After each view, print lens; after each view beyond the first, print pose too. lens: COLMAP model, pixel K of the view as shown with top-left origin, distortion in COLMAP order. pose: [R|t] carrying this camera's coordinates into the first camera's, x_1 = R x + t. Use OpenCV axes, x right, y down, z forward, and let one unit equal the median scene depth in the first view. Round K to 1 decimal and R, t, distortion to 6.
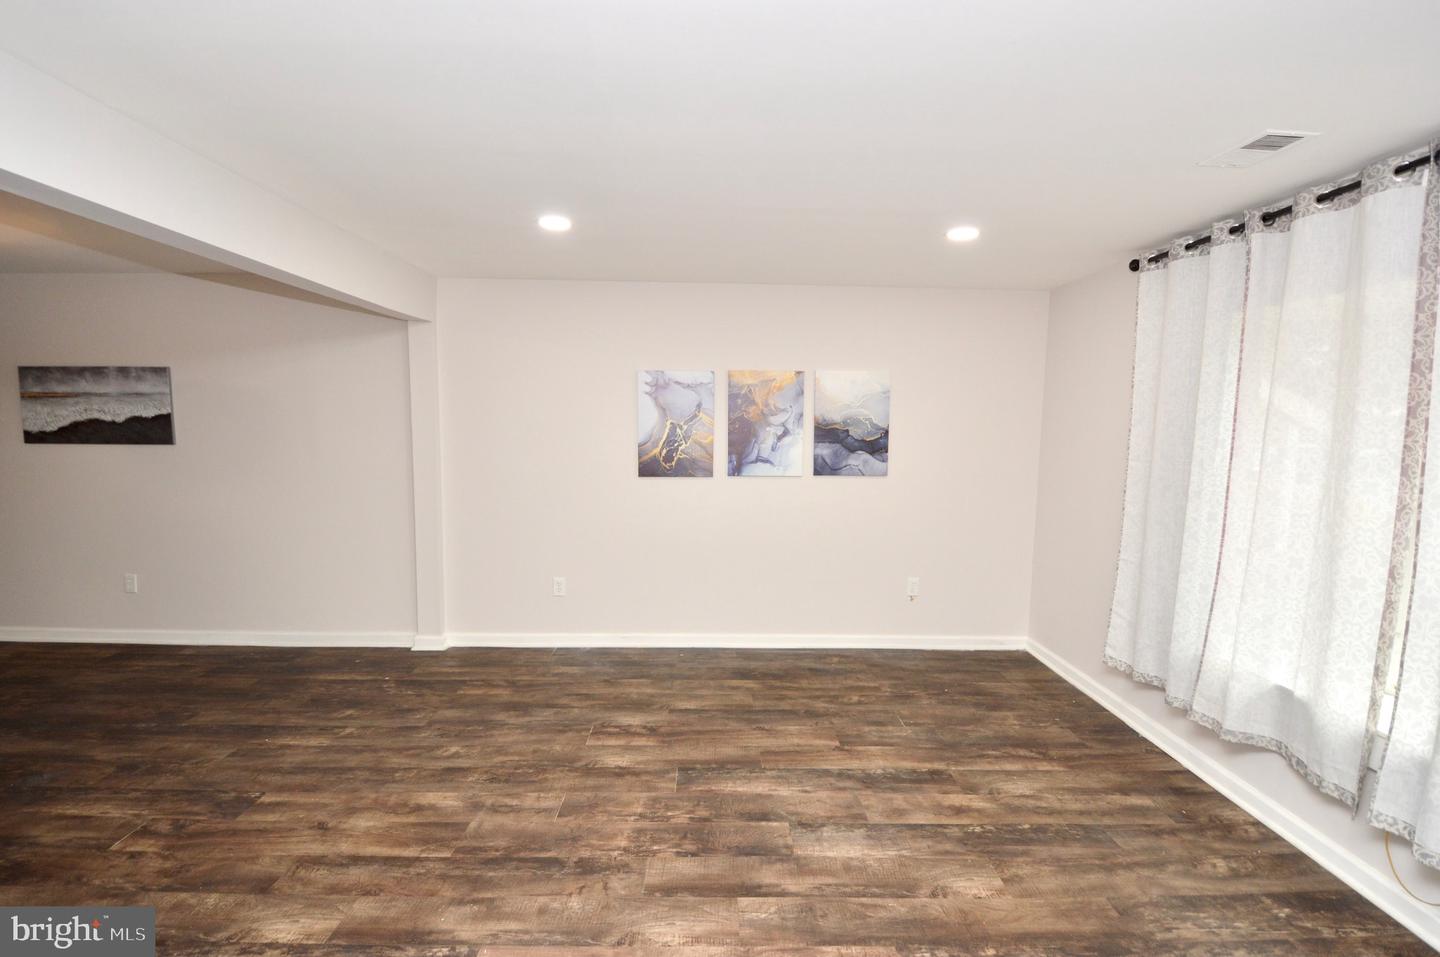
lens RADIAL K [[658.1, 0, 744.1], [0, 658.1, 491.9], [0, 0, 1]] dist [0.001631, -0.011643]
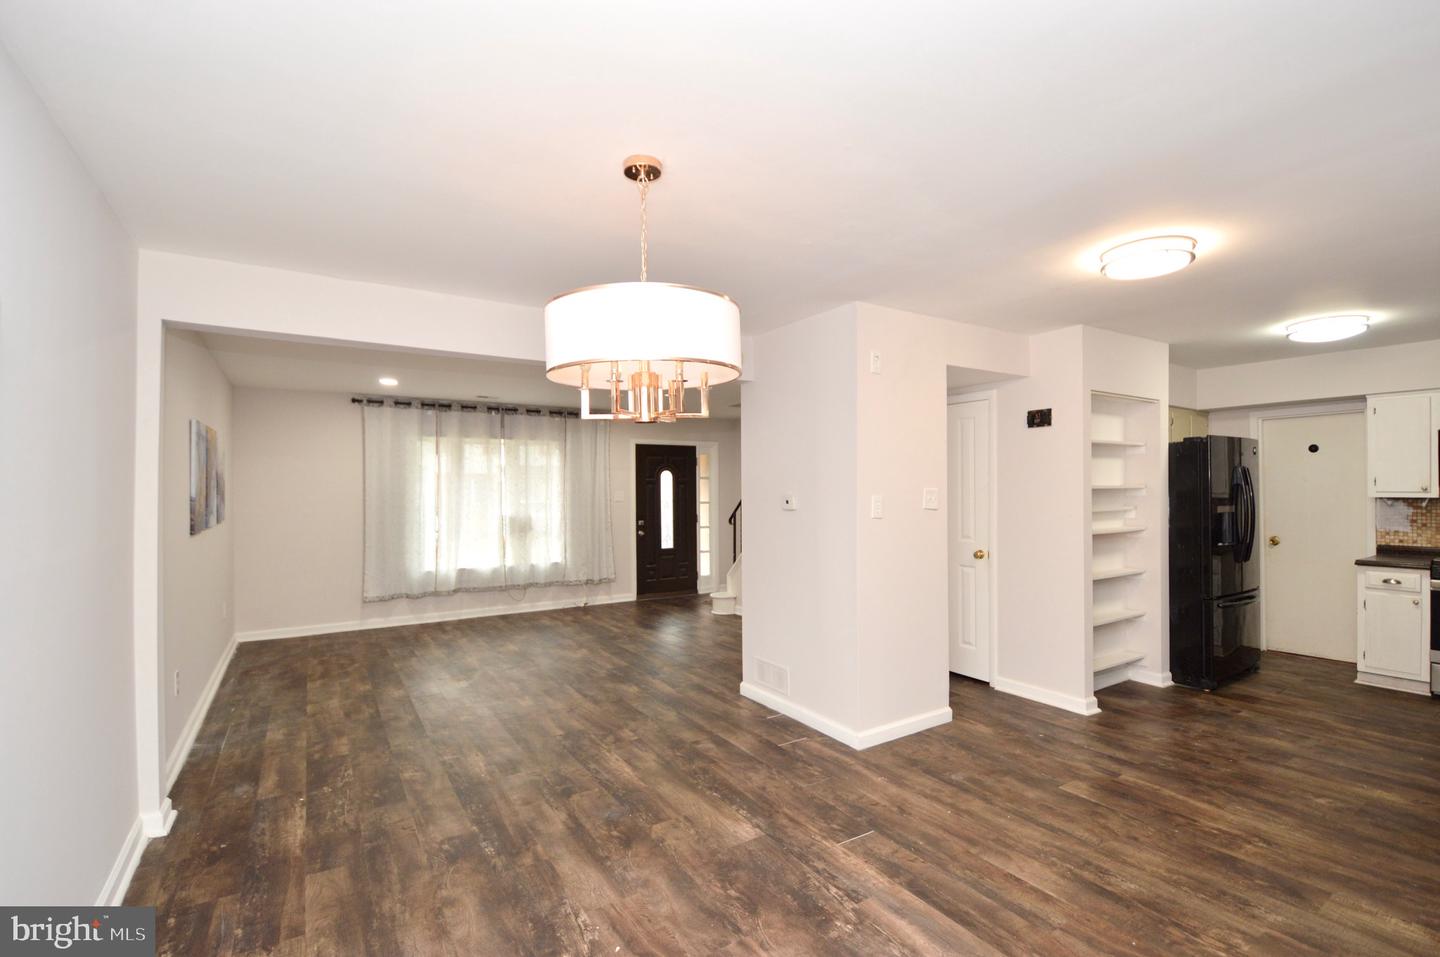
lens RADIAL K [[658.1, 0, 731.0], [0, 658.1, 486.3], [0, 0, 1]] dist [0.001631, -0.011643]
pose [[-0.522370, -0.005455, 0.852702, -1.471550], [0.088426, 0.994242, 0.060531, -0.087332], [-0.848122, 0.107020, -0.518879, 0.936122]]
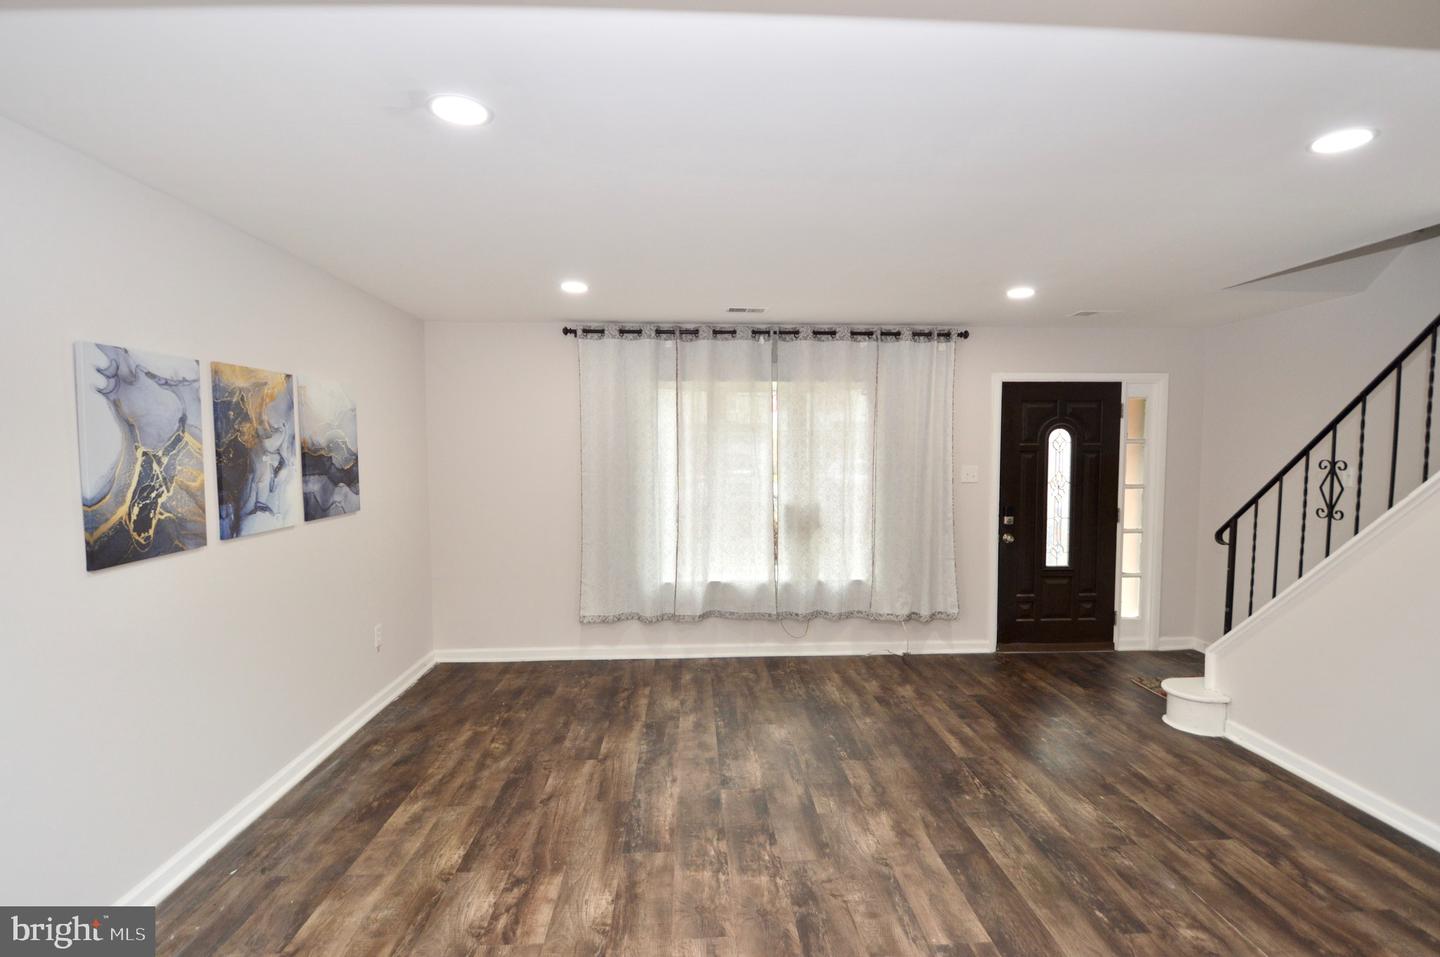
lens RADIAL K [[658.1, 0, 716.4], [0, 658.1, 485.3], [0, 0, 1]] dist [0.001631, -0.011643]
pose [[-0.022057, -0.072113, 0.997153, -0.693416], [0.106313, 0.991571, 0.074061, -0.078338], [-0.994088, 0.107644, -0.014205, 0.635091]]
